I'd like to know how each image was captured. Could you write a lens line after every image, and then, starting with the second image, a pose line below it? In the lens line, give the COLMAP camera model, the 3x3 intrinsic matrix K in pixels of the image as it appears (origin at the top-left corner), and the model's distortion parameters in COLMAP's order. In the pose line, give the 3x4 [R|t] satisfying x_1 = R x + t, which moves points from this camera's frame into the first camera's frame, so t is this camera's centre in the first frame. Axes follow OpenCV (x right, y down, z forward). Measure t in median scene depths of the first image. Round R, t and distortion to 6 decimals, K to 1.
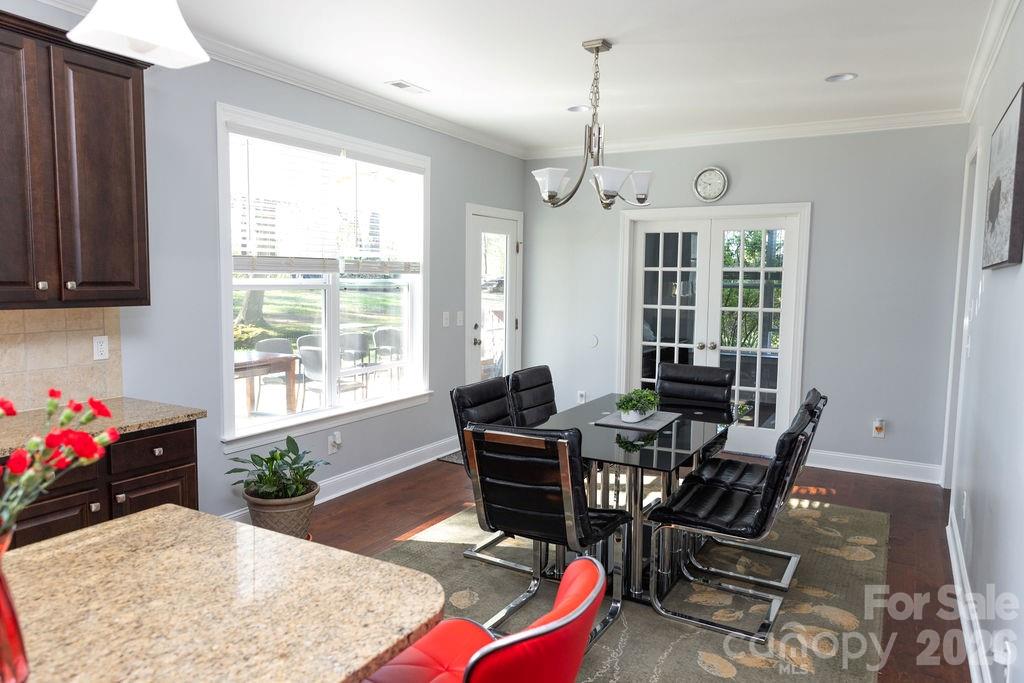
lens RADIAL K [[687.5, 0, 511.2], [0, 687.5, 336.6], [0, 0, 1]] dist [0.011308, -0.000574]
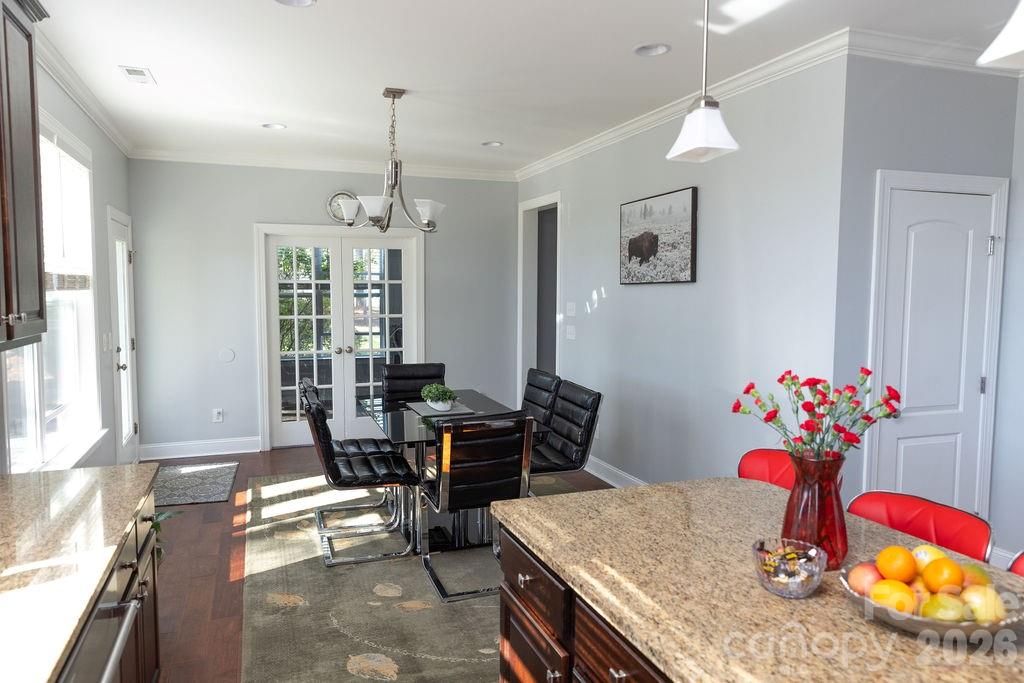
lens RADIAL K [[687.5, 0, 511.2], [0, 687.5, 336.6], [0, 0, 1]] dist [0.011308, -0.000574]
pose [[0.644897, -0.065706, 0.761440, -0.379156], [0.073183, 0.997028, 0.024054, -0.015101], [-0.760757, 0.040213, 0.647790, 0.067645]]
